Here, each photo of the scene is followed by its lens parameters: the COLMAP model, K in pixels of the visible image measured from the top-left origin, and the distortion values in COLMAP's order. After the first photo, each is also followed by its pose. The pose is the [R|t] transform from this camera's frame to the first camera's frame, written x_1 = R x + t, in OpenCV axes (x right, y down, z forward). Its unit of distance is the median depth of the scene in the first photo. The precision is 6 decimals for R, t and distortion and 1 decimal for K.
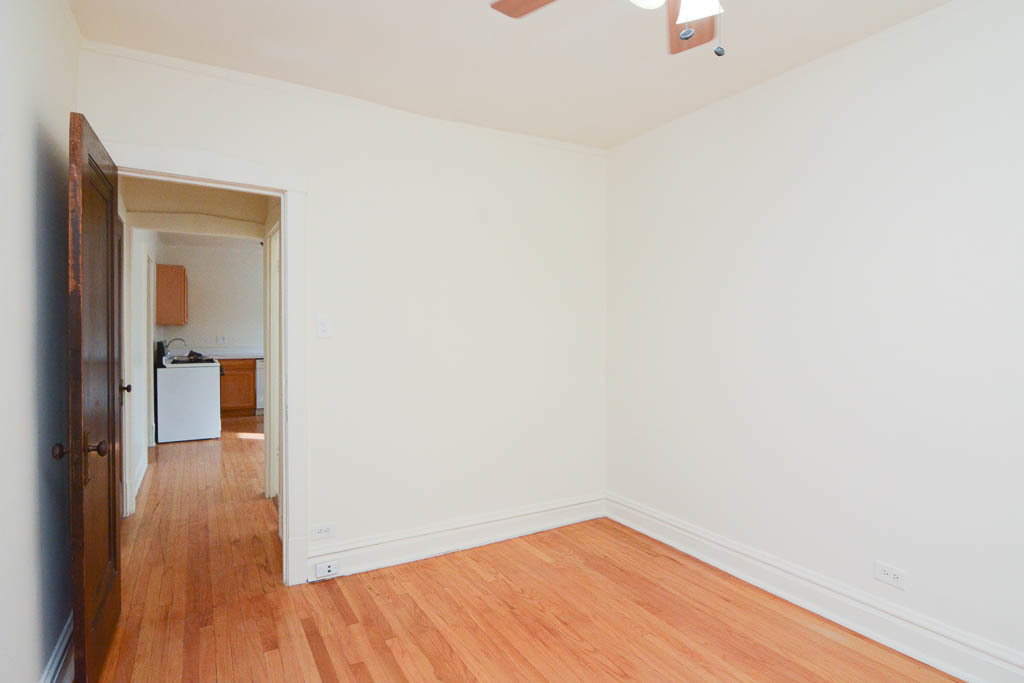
lens RADIAL K [[557.2, 0, 511.3], [0, 557.2, 335.1], [0, 0, 1]] dist [0.002311, -0.013497]
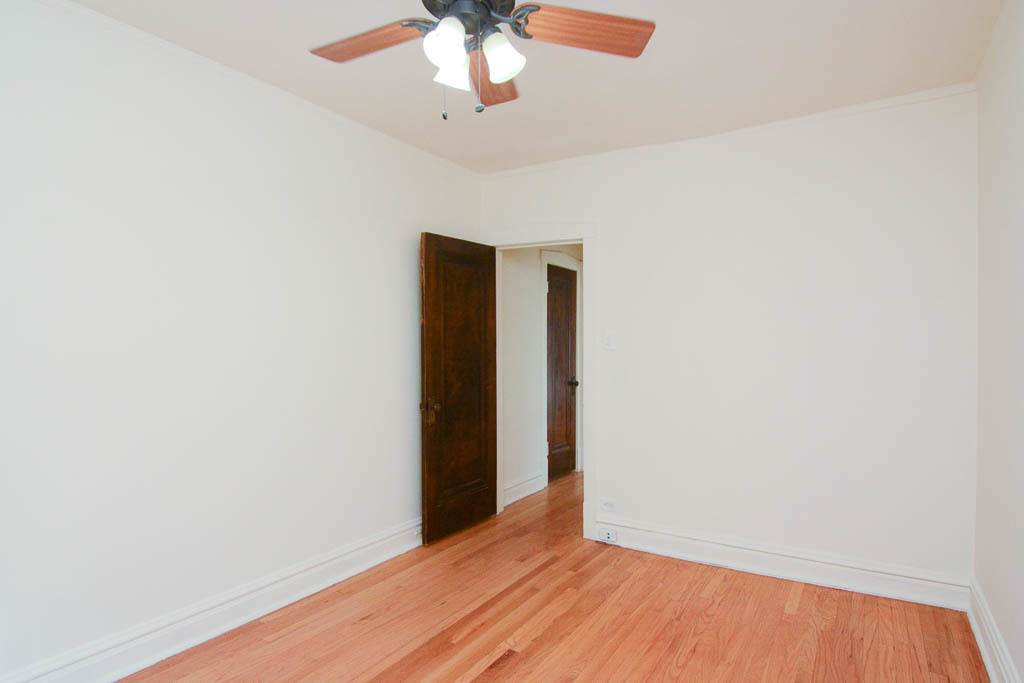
lens RADIAL K [[557.2, 0, 511.3], [0, 557.2, 335.1], [0, 0, 1]] dist [0.002311, -0.013497]
pose [[0.462952, -0.009766, -0.886330, 0.673666], [-0.010834, 0.999802, -0.016674, -0.000235], [0.886317, 0.017322, 0.462755, 0.234102]]
